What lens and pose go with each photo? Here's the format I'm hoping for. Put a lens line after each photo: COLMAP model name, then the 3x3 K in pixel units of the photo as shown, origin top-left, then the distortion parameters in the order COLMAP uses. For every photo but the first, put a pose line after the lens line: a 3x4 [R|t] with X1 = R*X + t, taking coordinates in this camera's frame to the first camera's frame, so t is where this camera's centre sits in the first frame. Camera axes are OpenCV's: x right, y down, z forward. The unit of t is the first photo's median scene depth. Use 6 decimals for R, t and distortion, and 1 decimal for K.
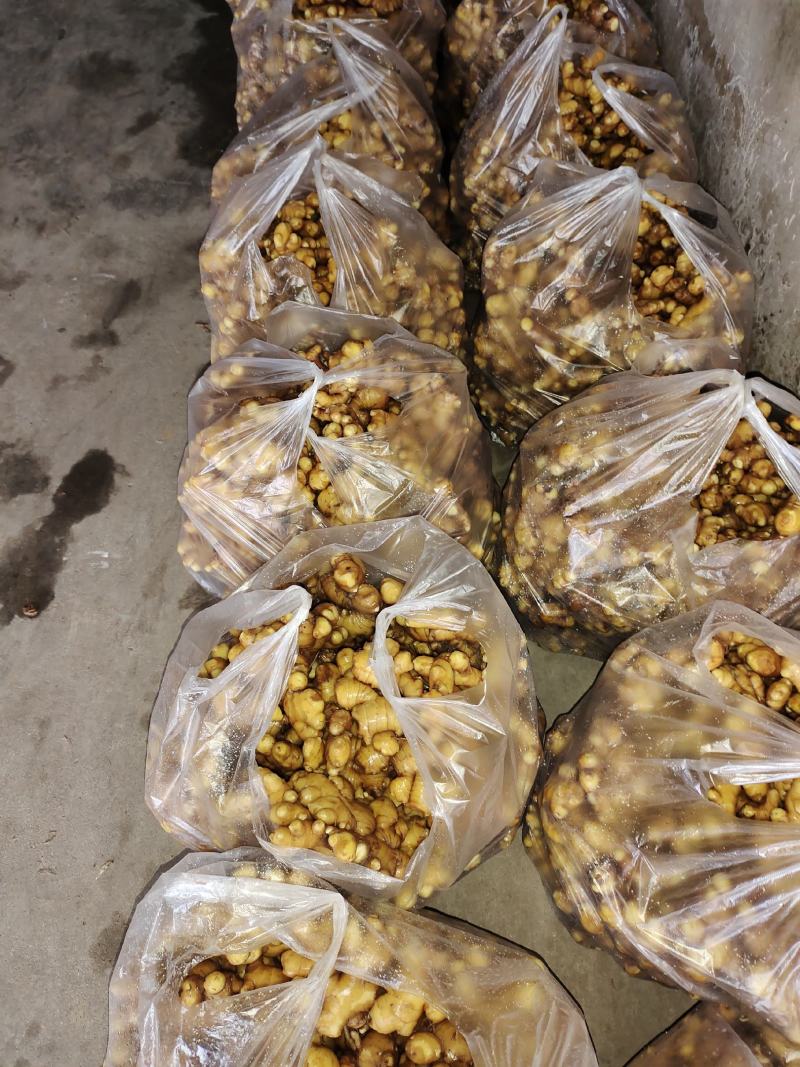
lens RADIAL K [[893.9, 0, 395.1], [0, 893.9, 495.6], [0, 0, 1]] dist [0.050985, -0.074413]
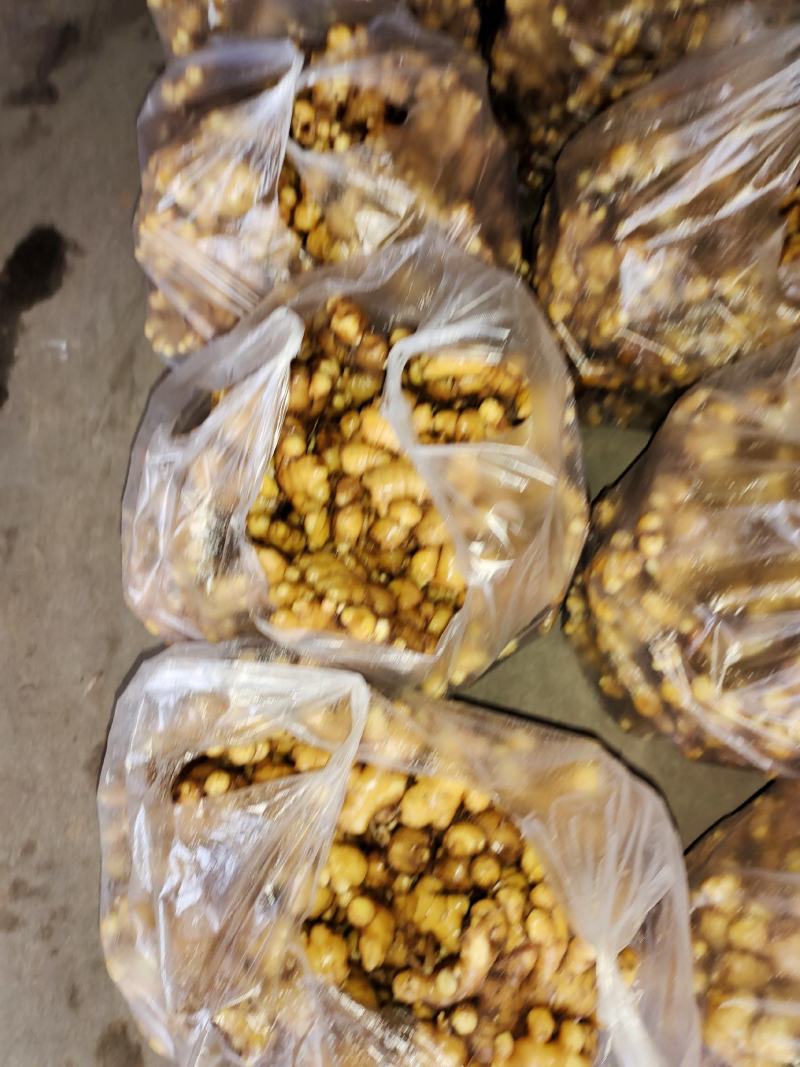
lens RADIAL K [[830.0, 0, 403.5], [0, 830.0, 570.4], [0, 0, 1]] dist [0.000807, -0.003870]
pose [[0.999247, -0.036667, 0.012681, -0.022363], [0.033230, 0.977548, 0.208076, 0.163724], [-0.020026, -0.207498, 0.978030, 0.235688]]
